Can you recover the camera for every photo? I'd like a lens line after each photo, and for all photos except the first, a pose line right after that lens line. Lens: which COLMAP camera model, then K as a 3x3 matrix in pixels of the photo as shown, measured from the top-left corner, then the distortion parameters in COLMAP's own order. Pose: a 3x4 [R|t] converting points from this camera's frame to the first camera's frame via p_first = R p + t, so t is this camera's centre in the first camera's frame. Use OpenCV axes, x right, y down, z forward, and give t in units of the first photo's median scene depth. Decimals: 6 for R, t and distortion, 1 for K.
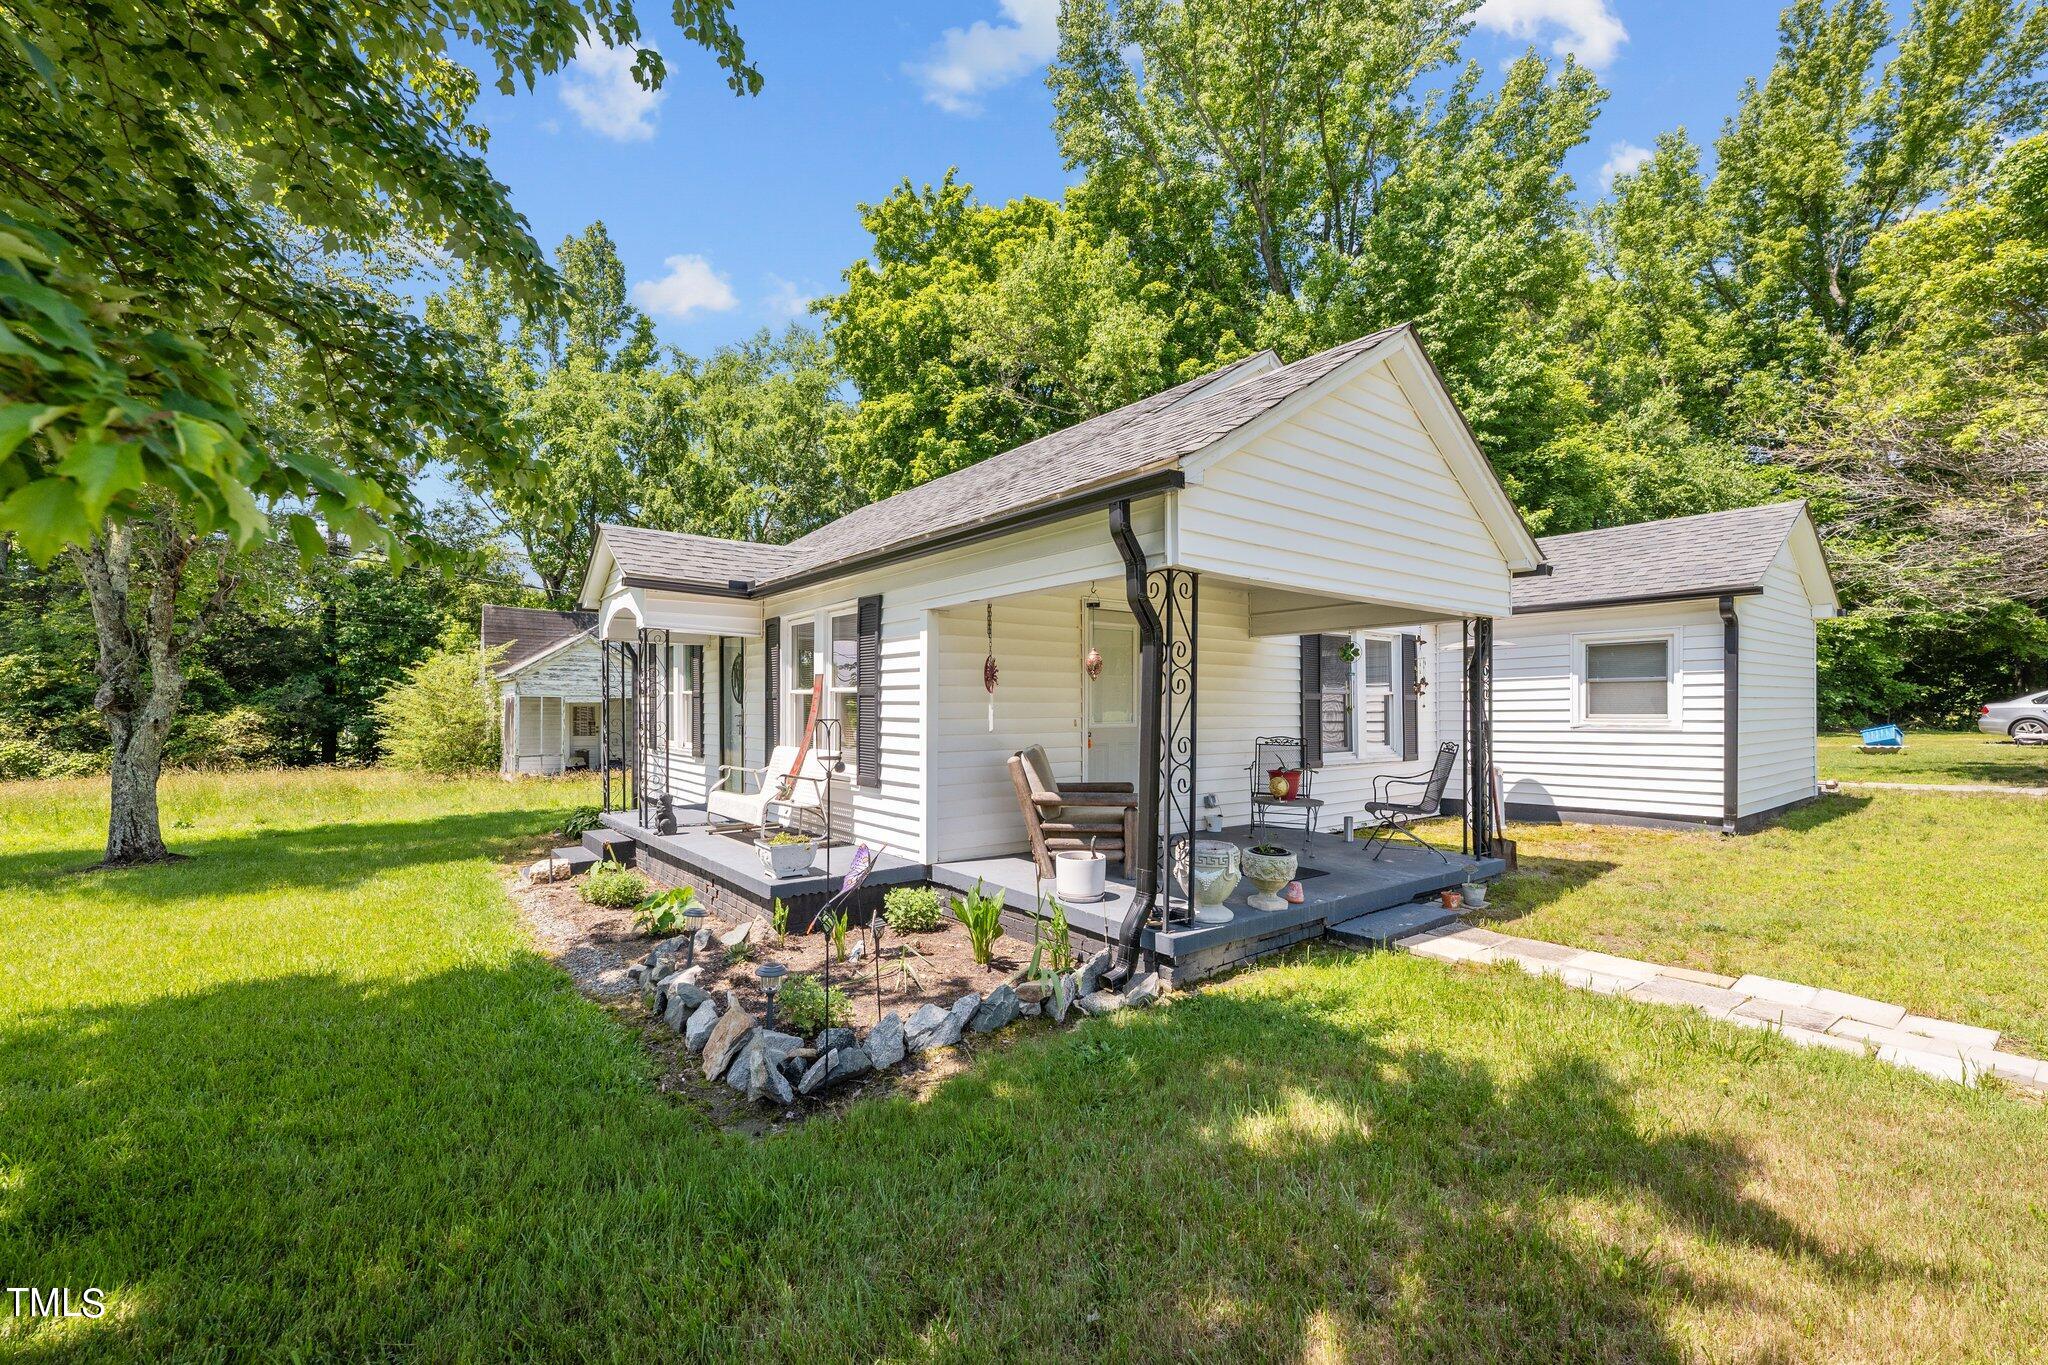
lens RADIAL K [[843.0, 0, 1018.1], [0, 843.0, 682.5], [0, 0, 1]] dist [0.000848, 0.000062]
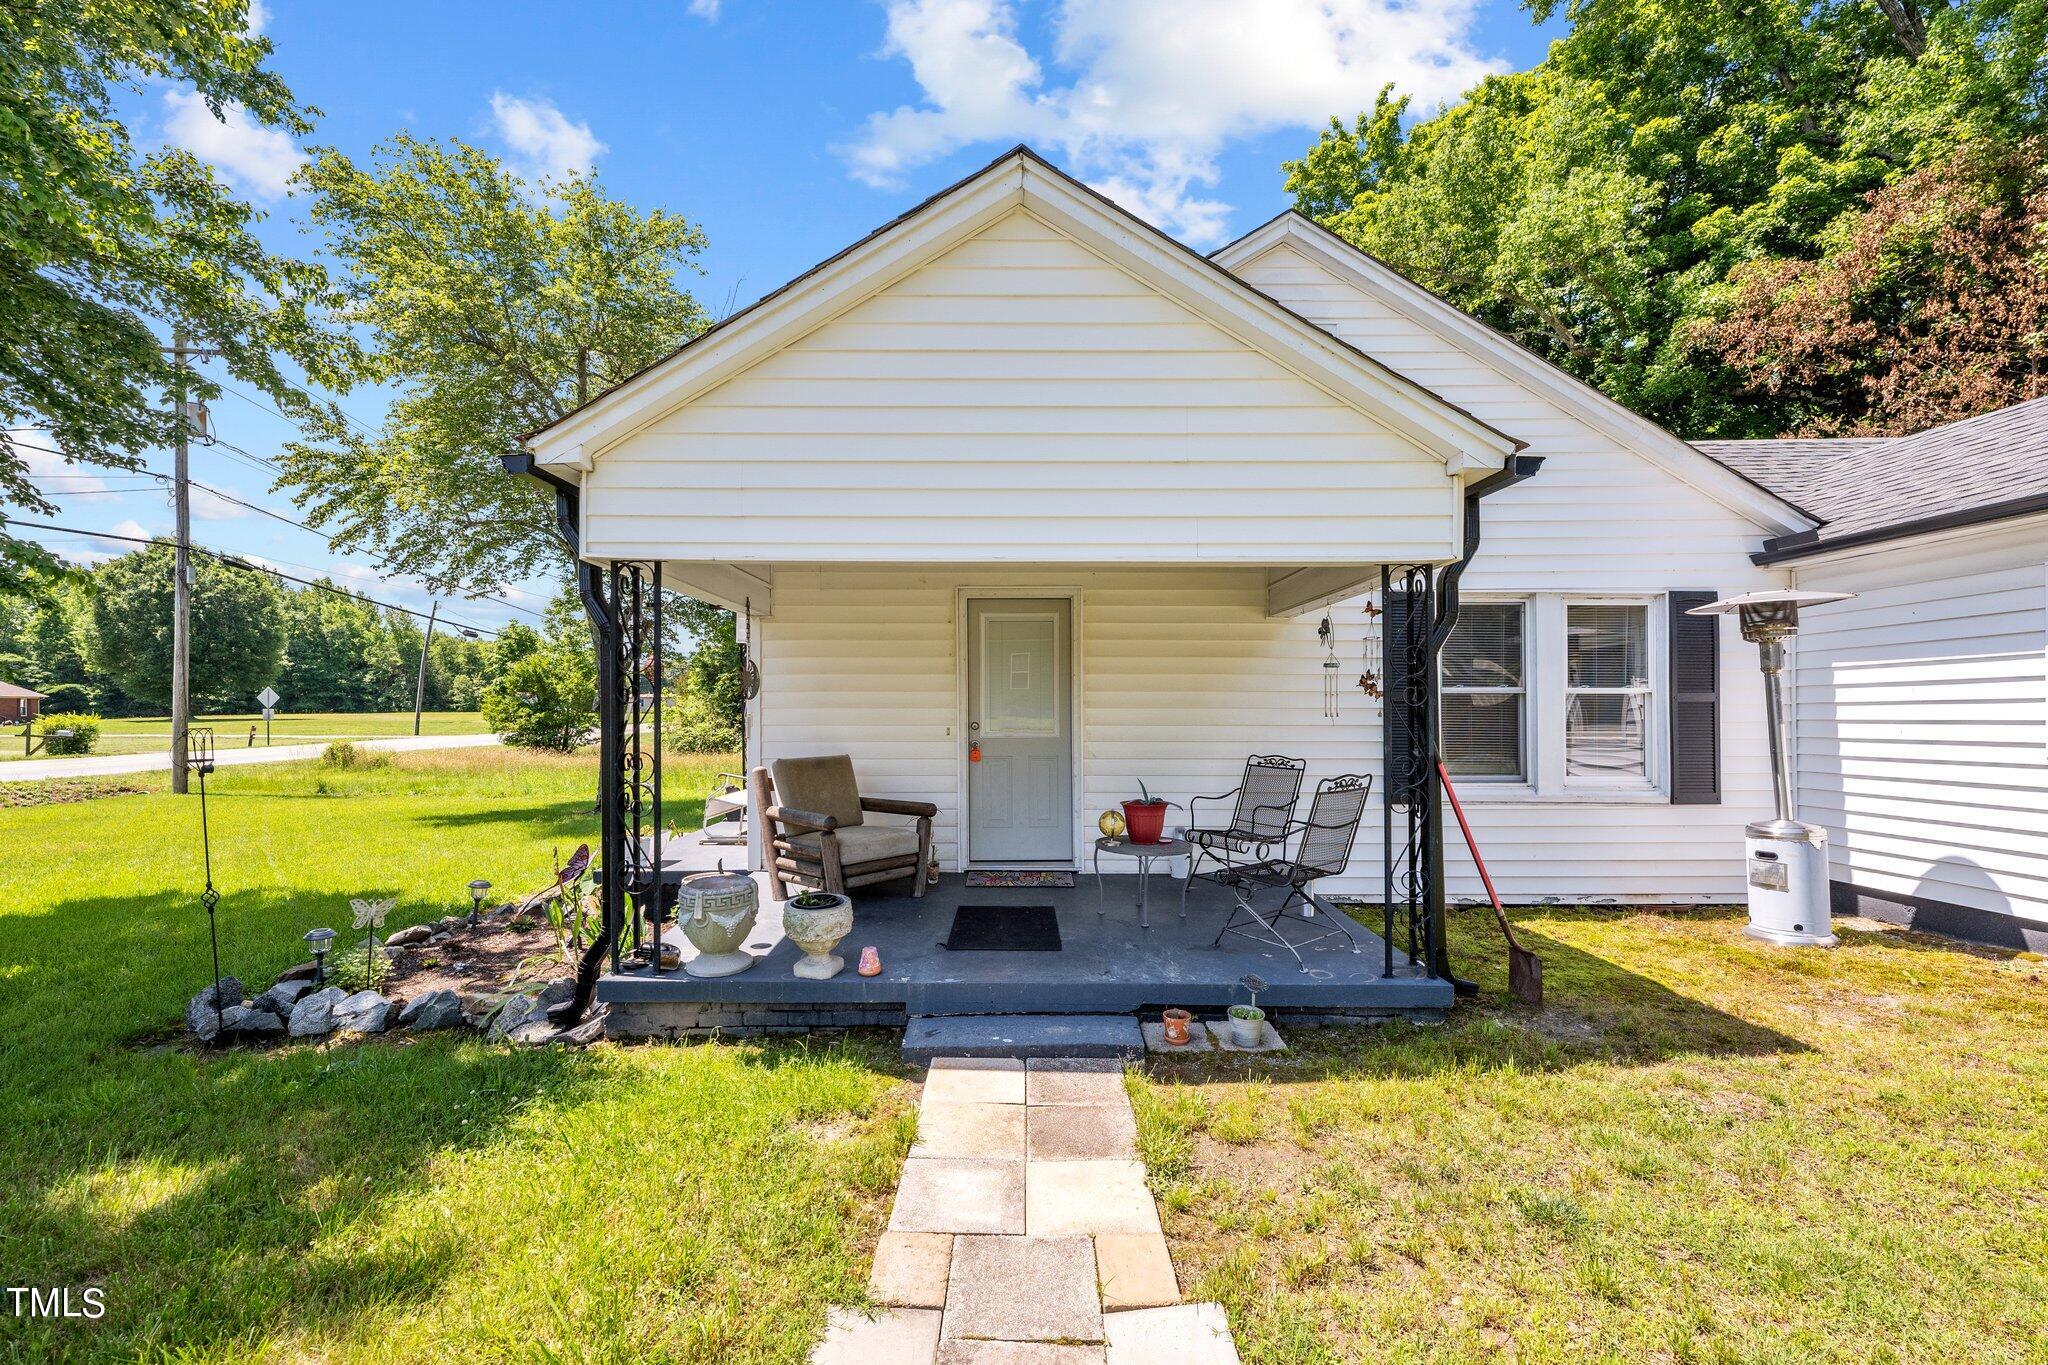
lens RADIAL K [[853.5, 0, 1031.7], [0, 853.5, 679.4], [0, 0, 1]] dist [0.001801, 0.000253]
pose [[0.794762, -0.018297, -0.606646, 0.538428], [0.016978, 0.999825, -0.007914, 0.002233], [0.606684, -0.004010, 0.794933, 0.282185]]
